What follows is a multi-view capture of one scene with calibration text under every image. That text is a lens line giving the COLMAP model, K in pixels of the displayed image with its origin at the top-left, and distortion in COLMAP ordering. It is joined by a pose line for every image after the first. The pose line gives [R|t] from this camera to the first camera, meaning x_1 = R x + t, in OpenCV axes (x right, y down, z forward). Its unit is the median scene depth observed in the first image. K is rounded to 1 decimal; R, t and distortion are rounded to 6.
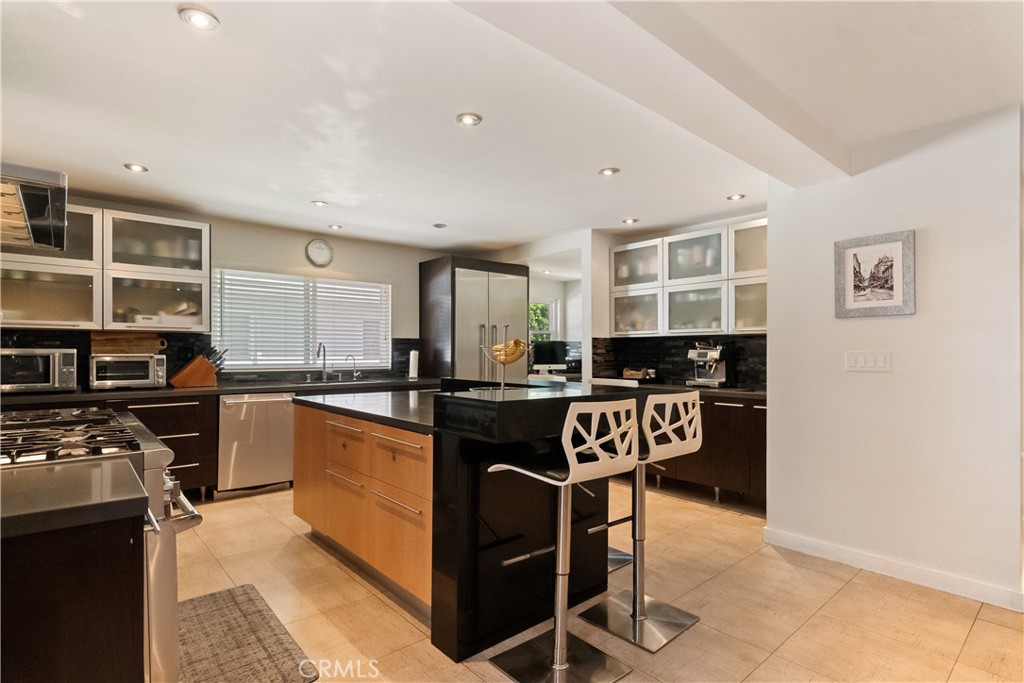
lens RADIAL K [[515.0, 0, 510.9], [0, 515.0, 346.7], [0, 0, 1]] dist [-0.001671, -0.000256]
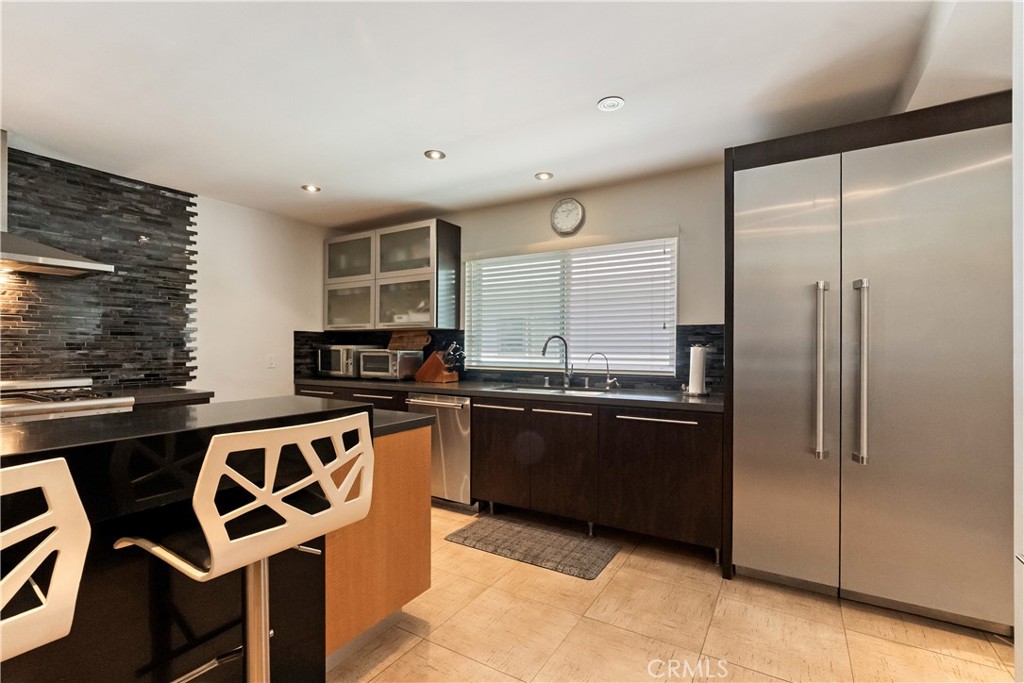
lens RADIAL K [[466.3, 0, 511.9], [0, 466.3, 341.3], [0, 0, 1]] dist [0.000058, 0.000306]
pose [[0.303701, -0.015785, -0.952637, 0.280988], [0.006197, 0.999874, -0.014592, 0.010826], [0.952747, -0.001471, 0.303761, 0.792434]]
